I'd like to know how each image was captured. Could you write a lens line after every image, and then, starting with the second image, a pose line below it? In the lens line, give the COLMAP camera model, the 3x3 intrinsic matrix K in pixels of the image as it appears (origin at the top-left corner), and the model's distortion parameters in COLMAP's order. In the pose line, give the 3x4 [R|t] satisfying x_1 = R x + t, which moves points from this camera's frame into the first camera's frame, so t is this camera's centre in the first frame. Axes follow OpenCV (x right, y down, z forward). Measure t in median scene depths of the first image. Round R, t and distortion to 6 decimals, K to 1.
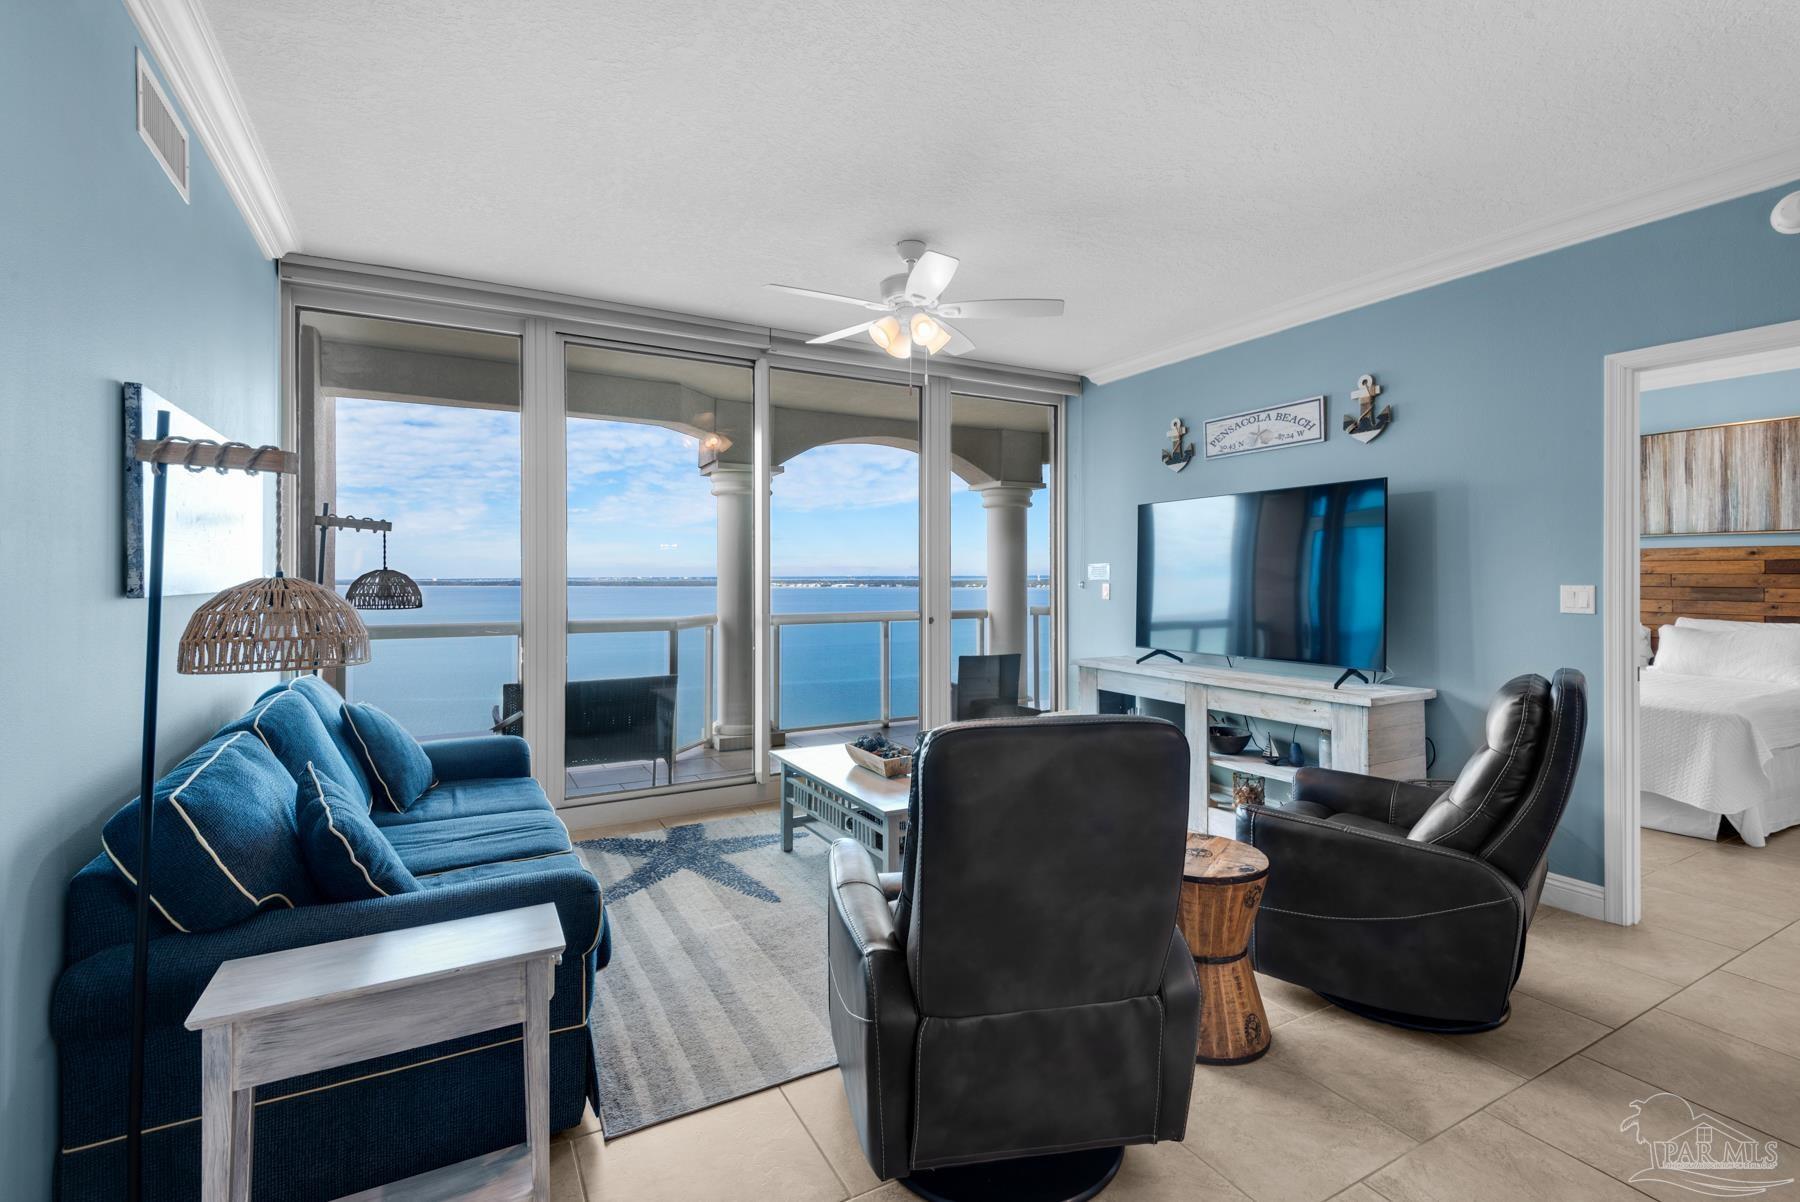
lens RADIAL K [[851.0, 0, 906.0], [0, 851.0, 580.6], [0, 0, 1]] dist [-0.001228, -0.000303]
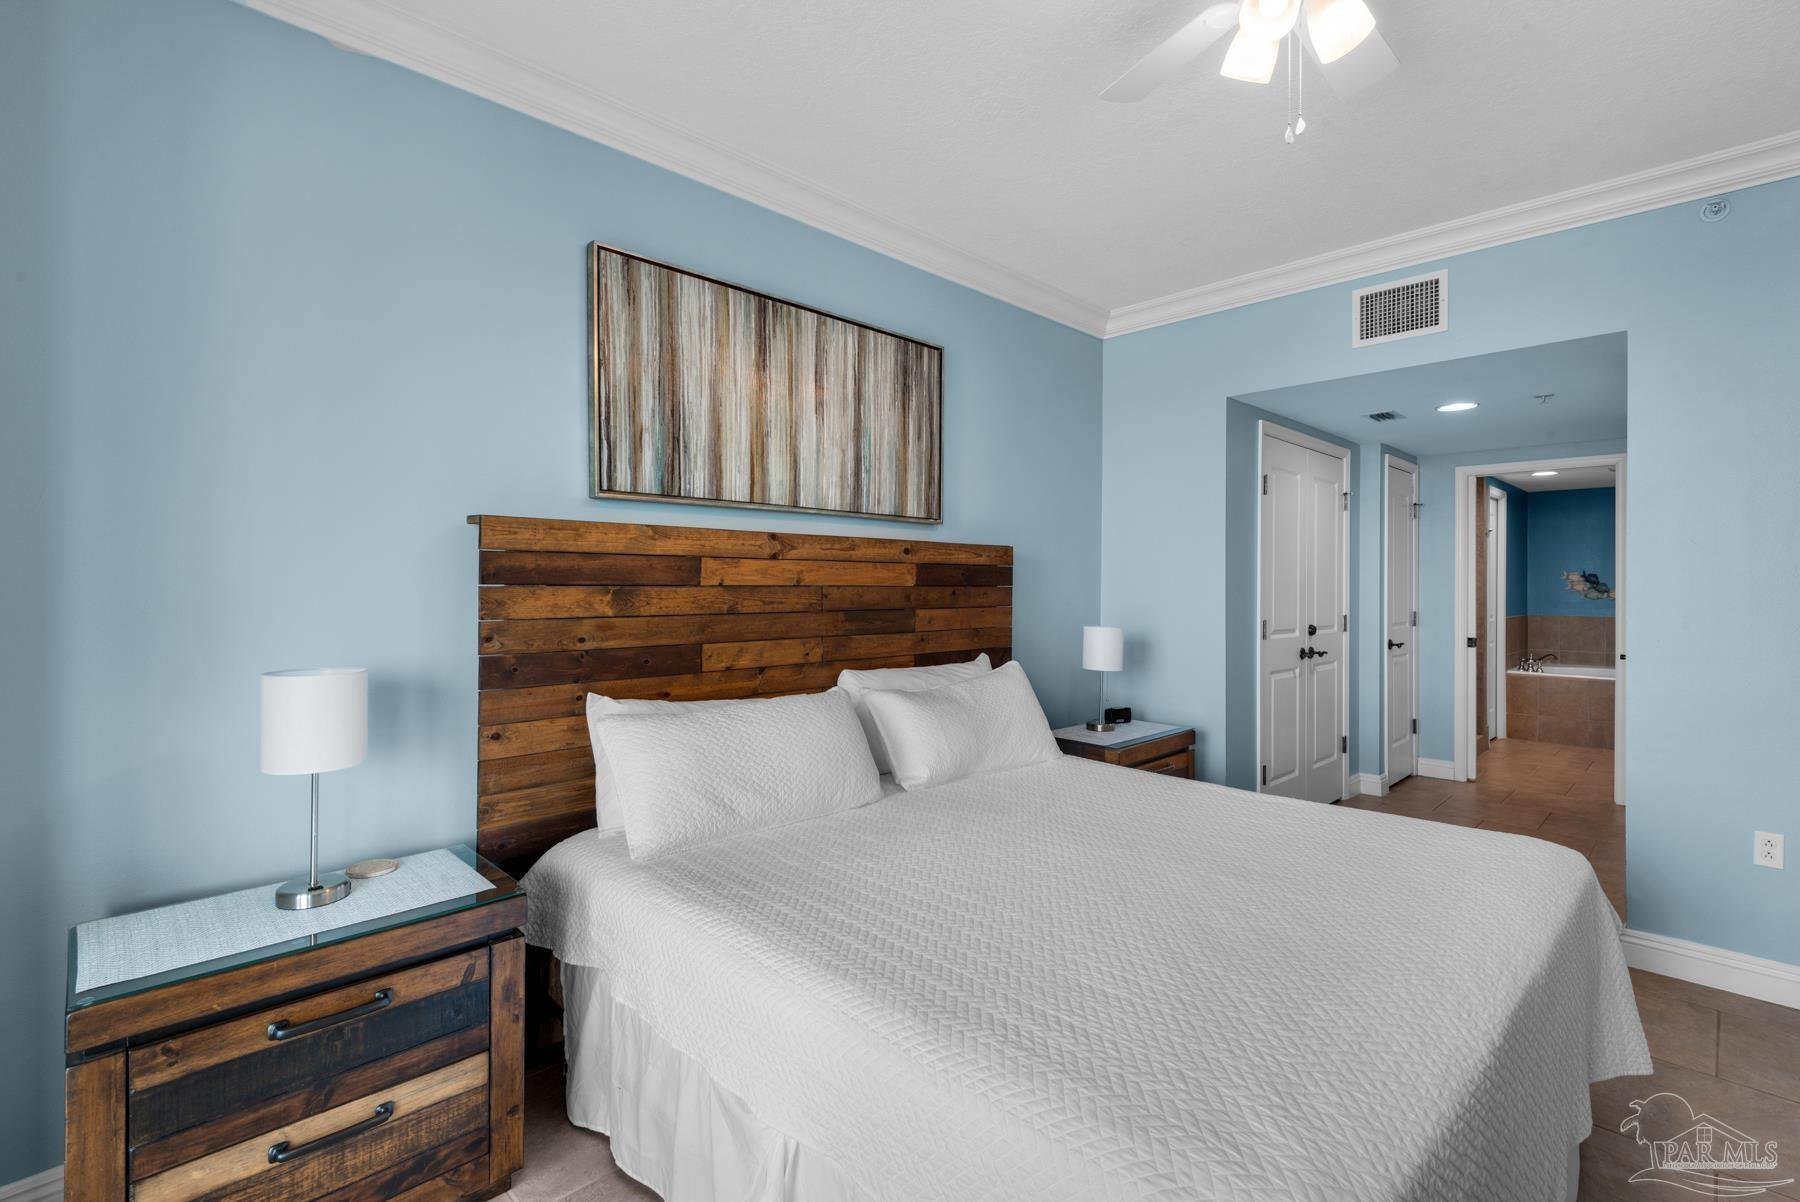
lens RADIAL K [[828.0, 0, 899.5], [0, 828.0, 585.8], [0, 0, 1]] dist [0.000654, -0.000262]
pose [[-0.281804, -0.004390, 0.959462, 0.427579], [0.003231, 0.999980, 0.005524, -0.010936], [-0.959467, 0.004656, -0.281784, 1.134997]]
